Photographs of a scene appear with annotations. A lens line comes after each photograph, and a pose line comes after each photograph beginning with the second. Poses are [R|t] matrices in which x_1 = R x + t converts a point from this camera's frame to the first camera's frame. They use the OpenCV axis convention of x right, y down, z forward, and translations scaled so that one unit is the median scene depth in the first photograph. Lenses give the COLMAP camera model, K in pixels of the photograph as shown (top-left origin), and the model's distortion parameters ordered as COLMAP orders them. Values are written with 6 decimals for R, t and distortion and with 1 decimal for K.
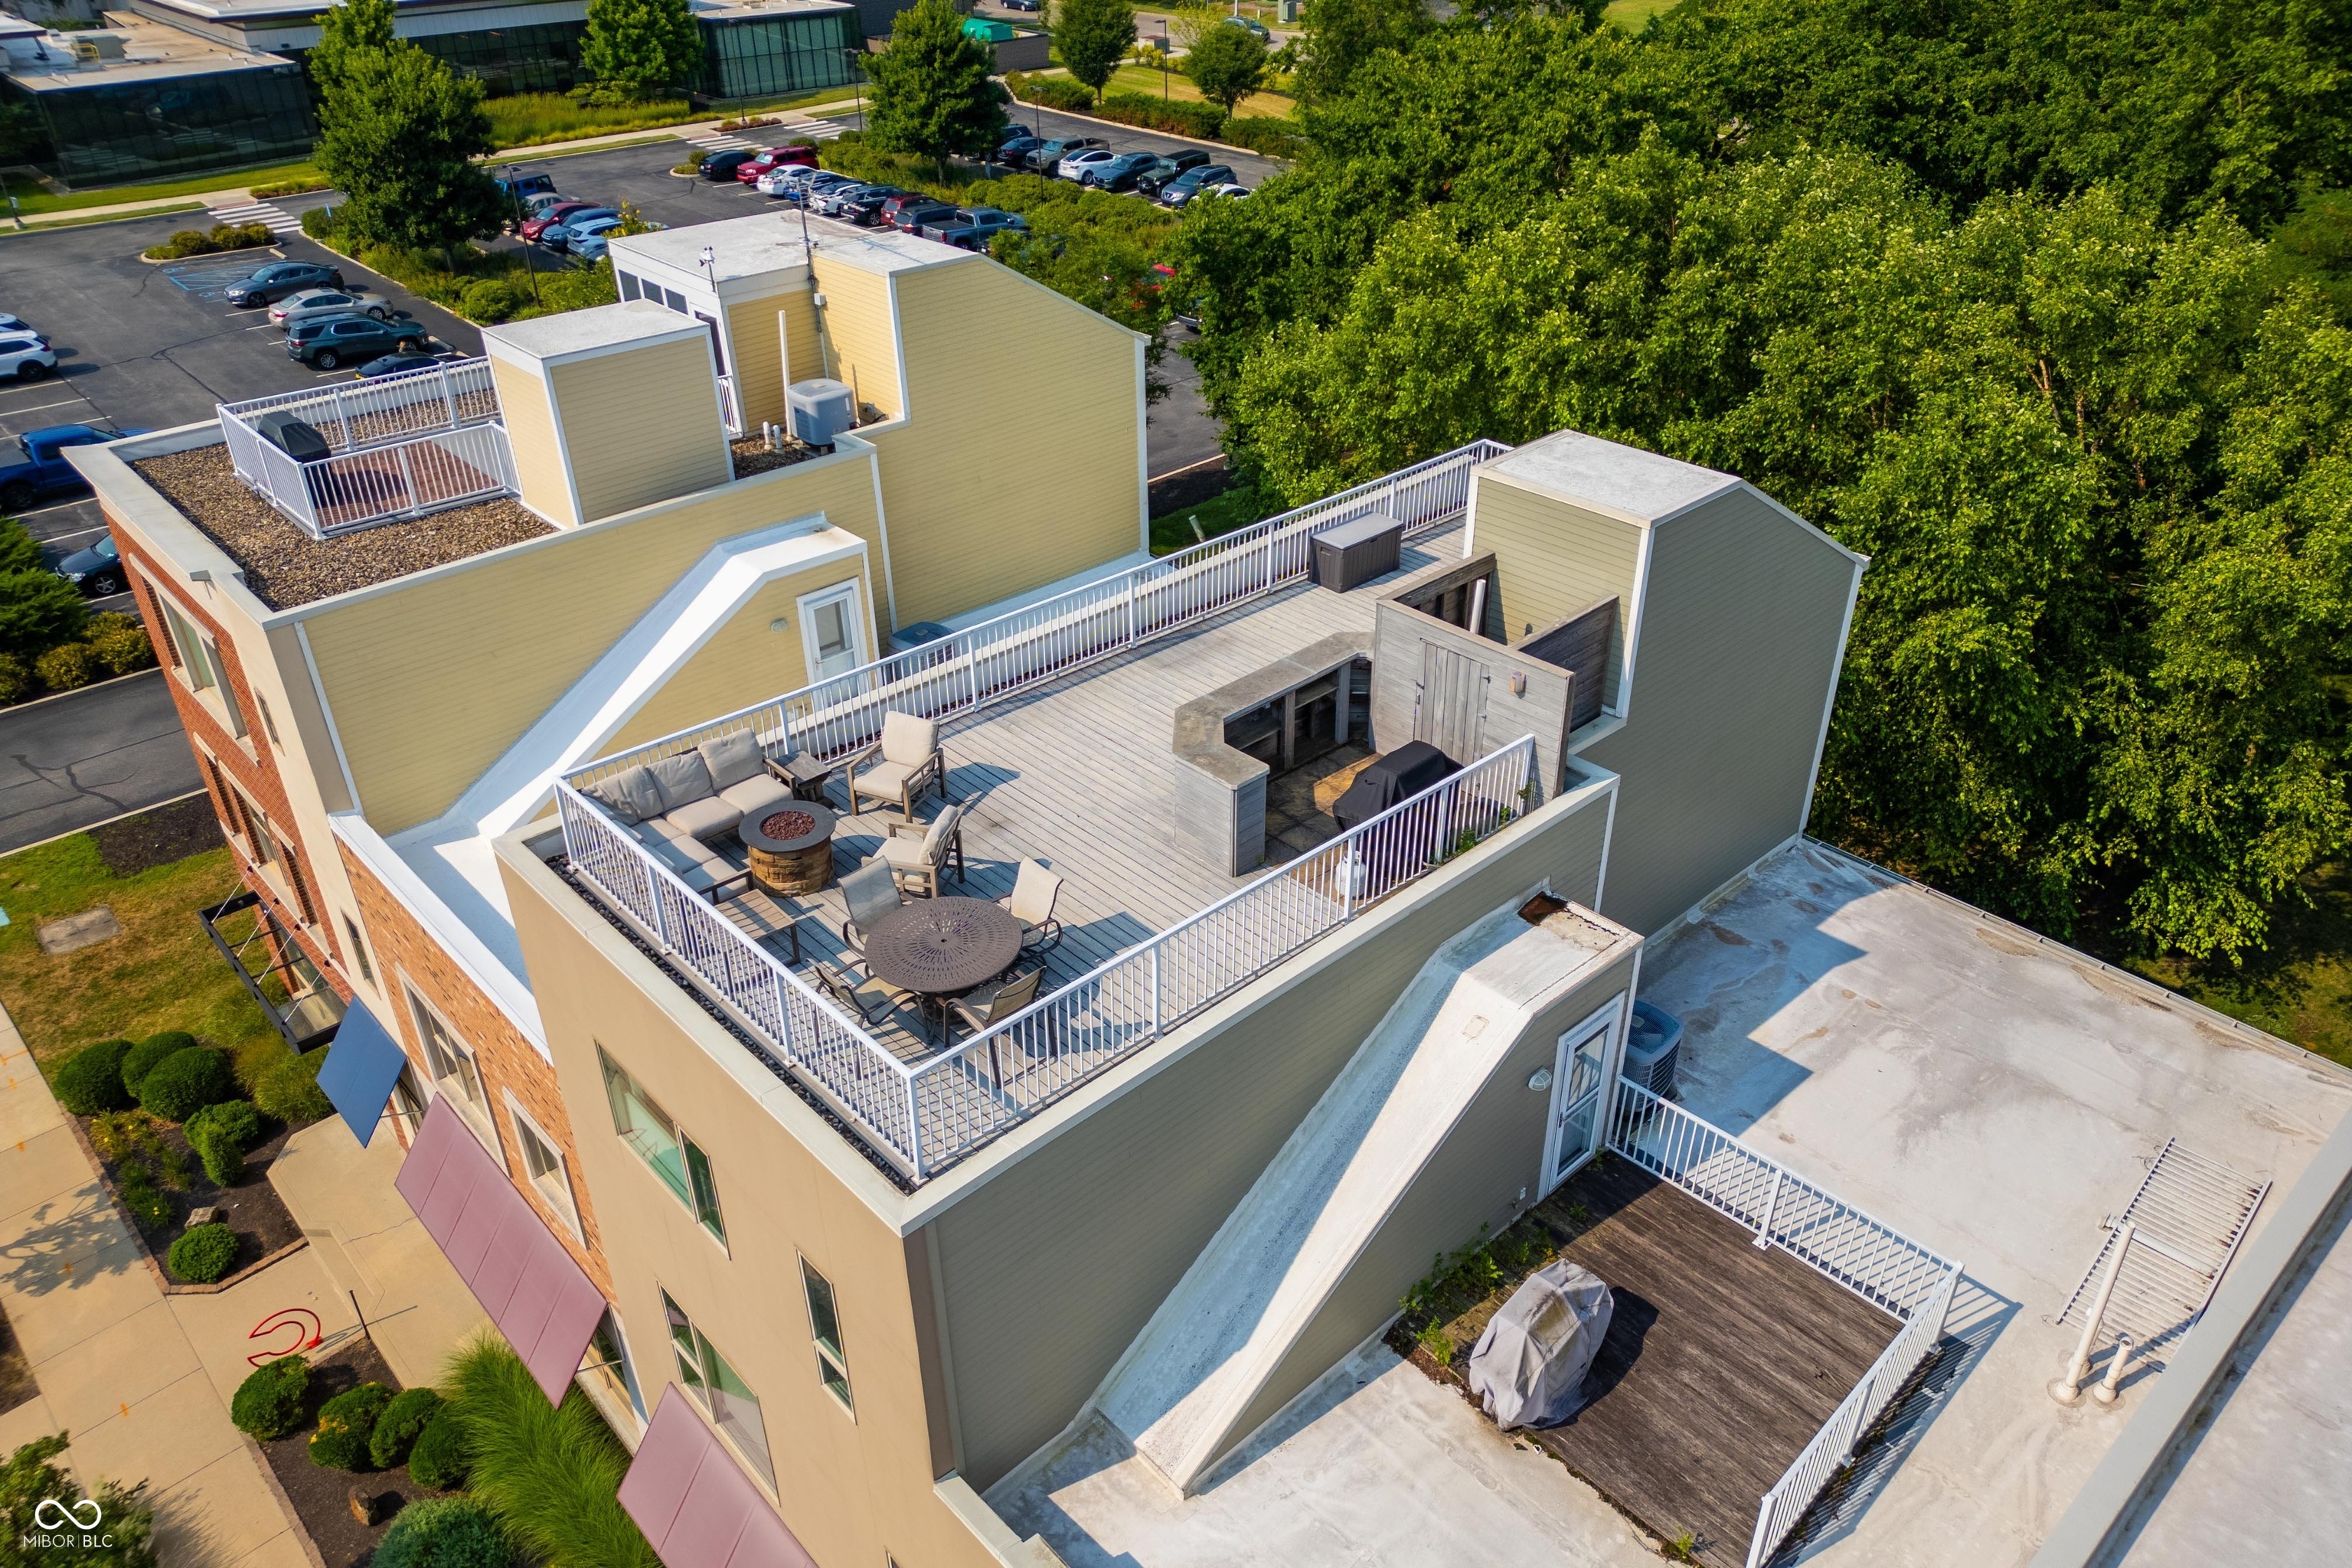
lens RADIAL K [[1646.9, 0, 1184.4], [0, 1646.9, 773.2], [0, 0, 1]] dist [0.060337, -0.060492]
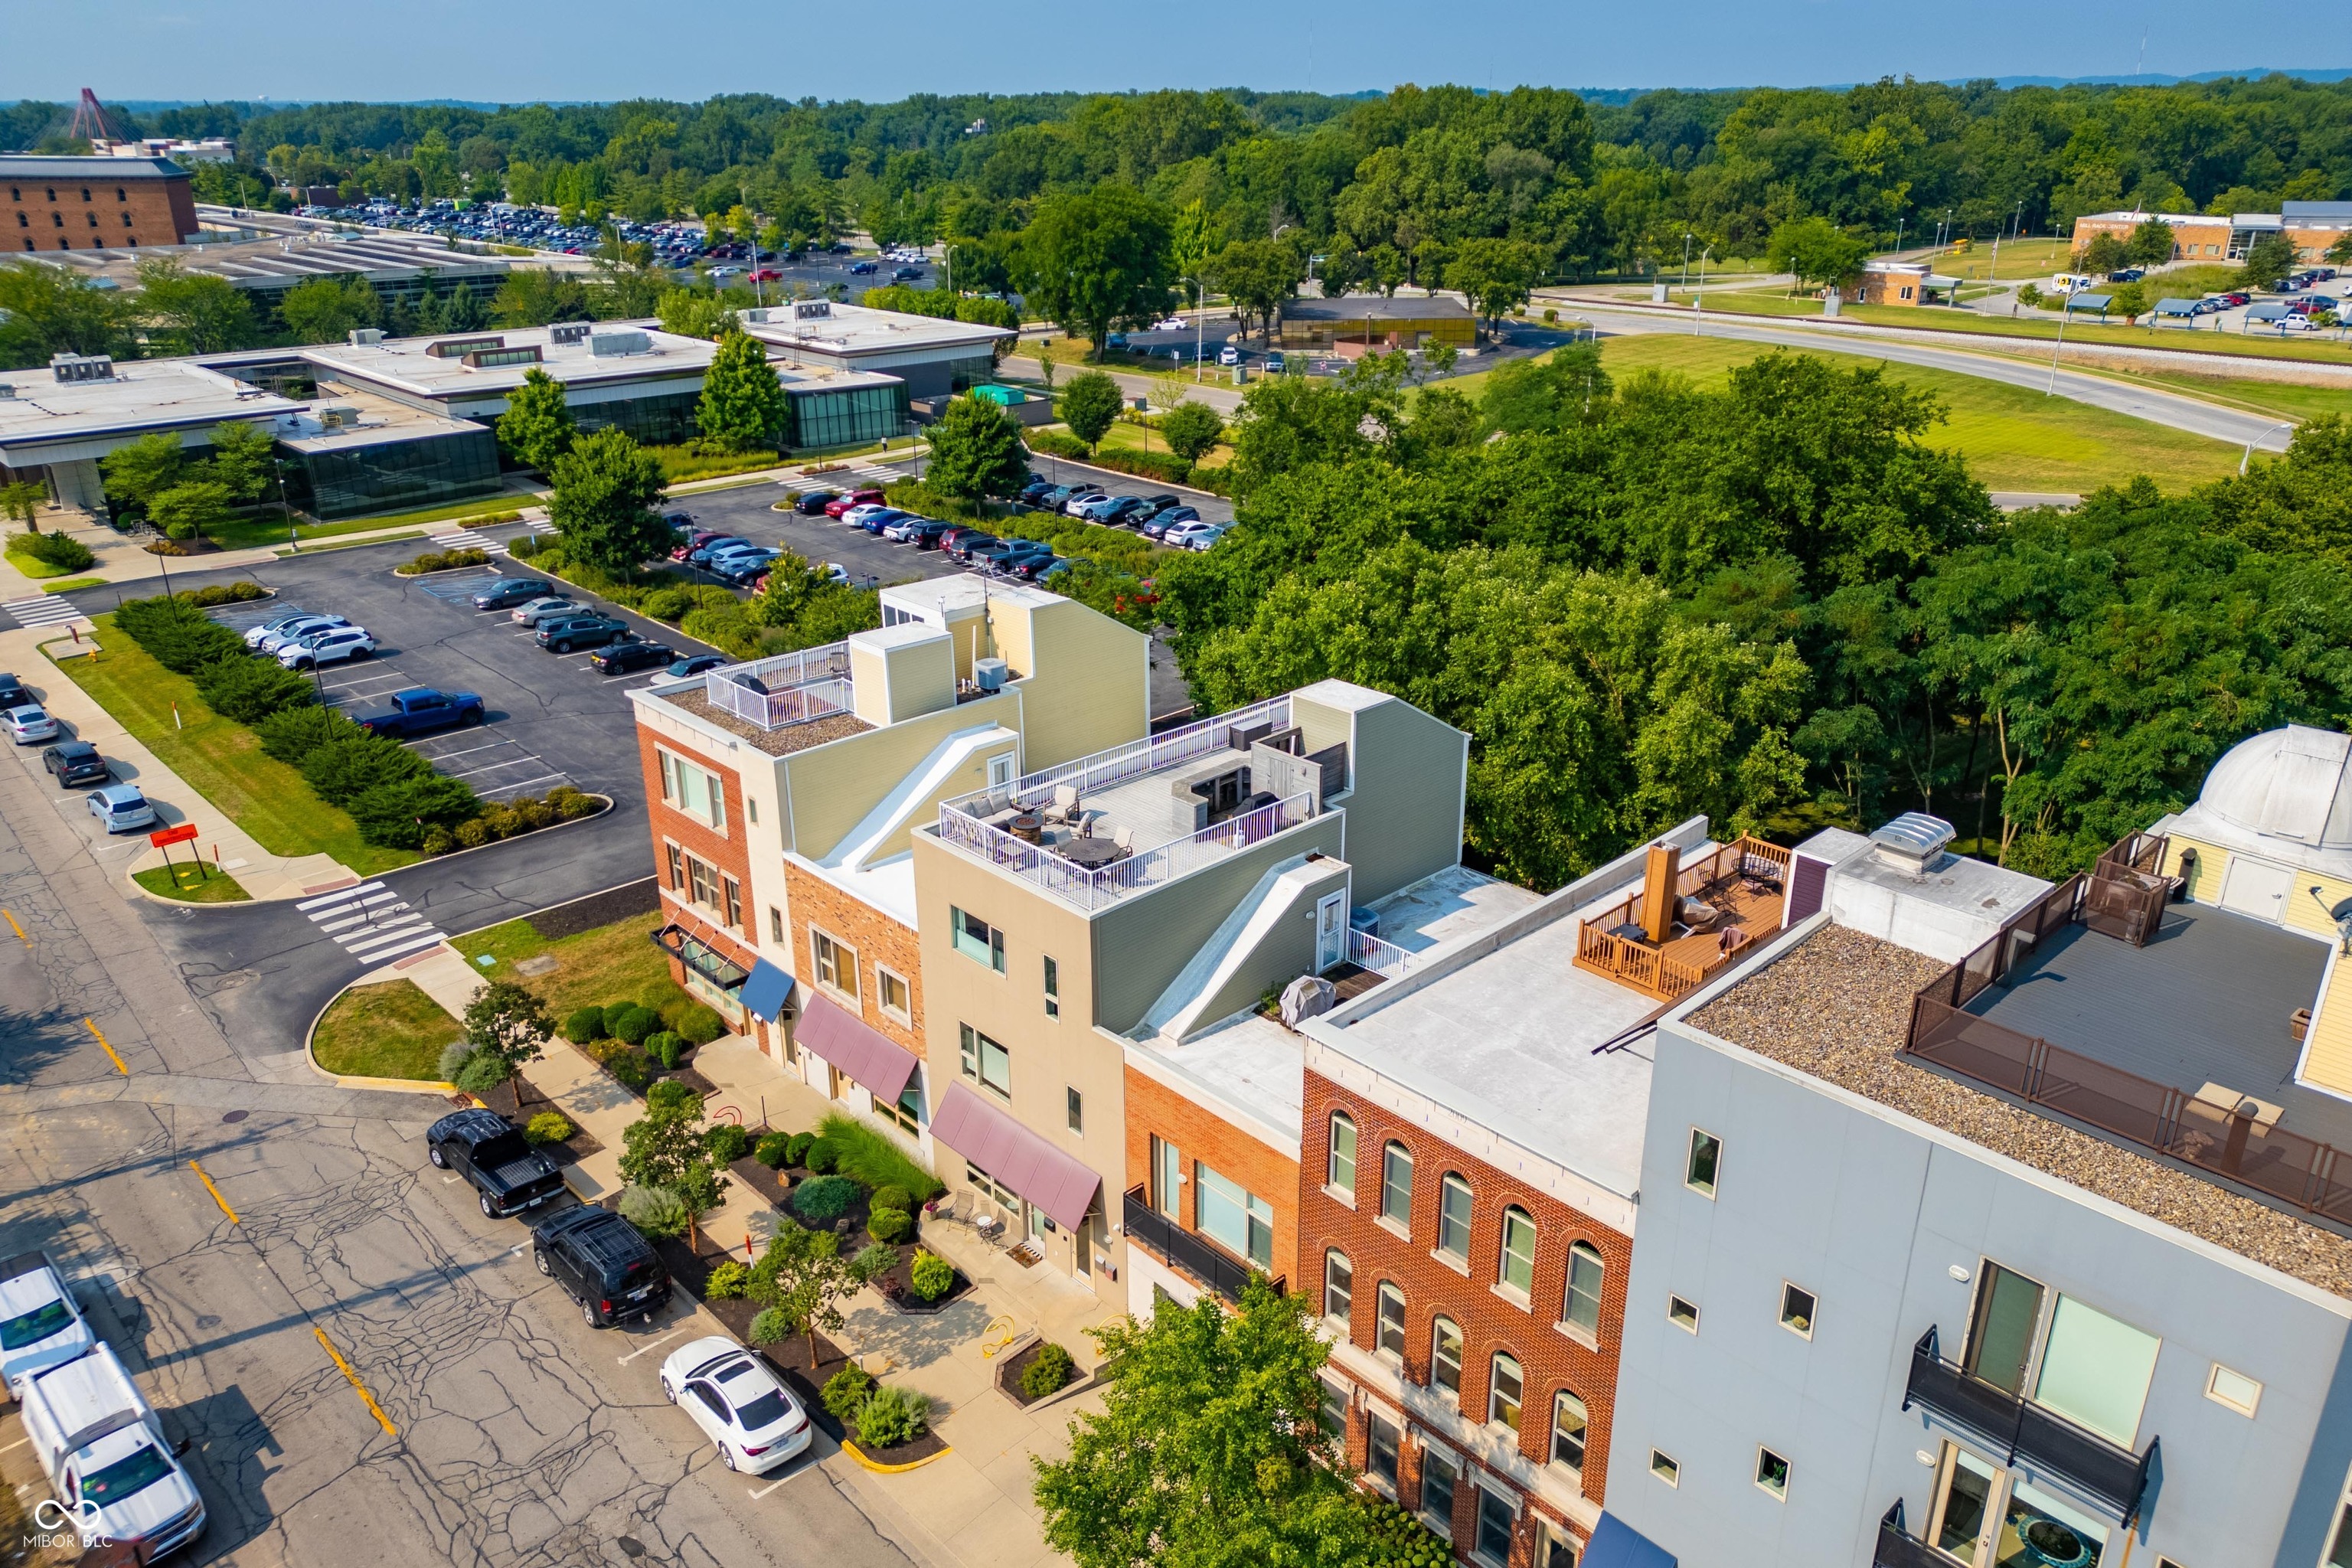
lens RADIAL K [[1646.9, 0, 1184.4], [0, 1646.9, 773.2], [0, 0, 1]] dist [0.060337, -0.060492]
pose [[0.999813, -0.000412, 0.019351, -0.015839], [0.003594, 0.986335, -0.164715, 0.164134], [-0.019018, 0.164754, 0.986151, -0.678440]]
